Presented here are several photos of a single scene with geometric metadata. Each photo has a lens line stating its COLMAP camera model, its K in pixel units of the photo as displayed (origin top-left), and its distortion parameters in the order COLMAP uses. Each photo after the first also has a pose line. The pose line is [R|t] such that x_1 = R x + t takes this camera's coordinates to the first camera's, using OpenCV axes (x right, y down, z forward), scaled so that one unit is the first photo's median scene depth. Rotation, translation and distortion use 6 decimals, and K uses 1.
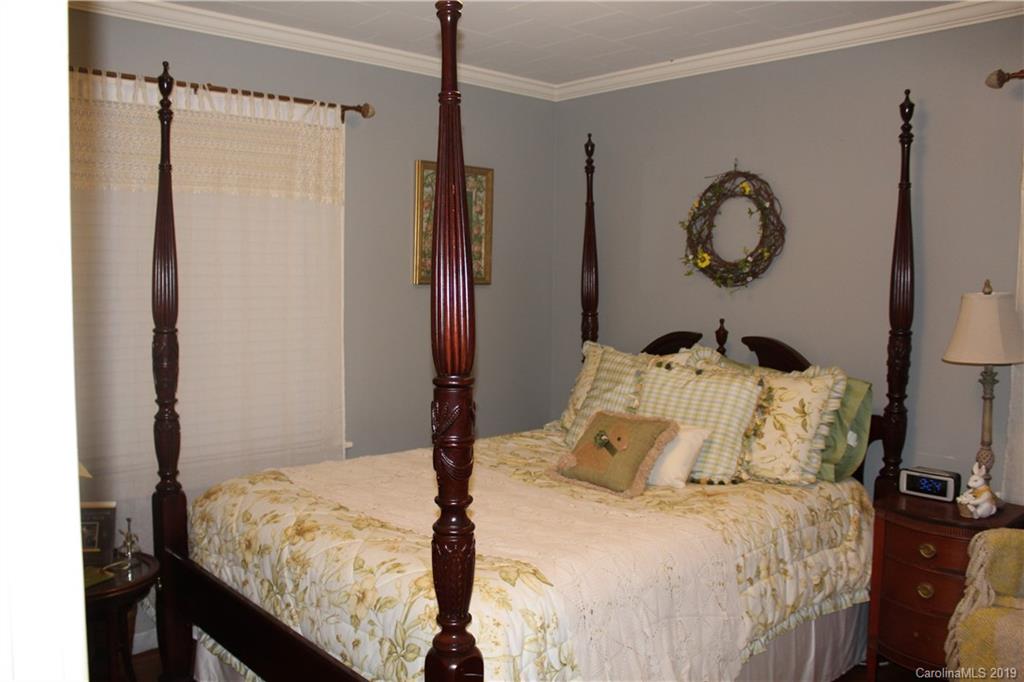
lens RADIAL K [[879.3, 0, 512.0], [0, 879.3, 341.0], [0, 0, 1]] dist [-0.166984, 0.127638]
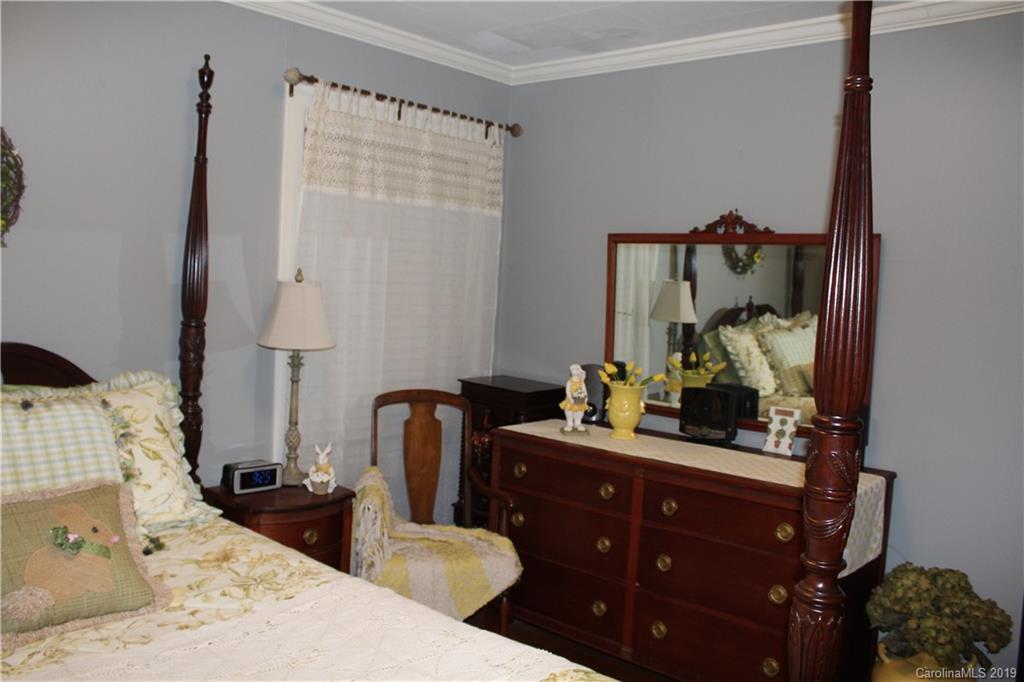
lens RADIAL K [[888.9, 0, 512.3], [0, 888.9, 299.1], [0, 0, 1]] dist [-0.002572, 0.004267]
pose [[-0.058895, -0.048055, 0.997107, -0.525084], [0.014104, 0.998701, 0.048965, -0.079972], [-0.998165, 0.016947, -0.058140, 0.753125]]
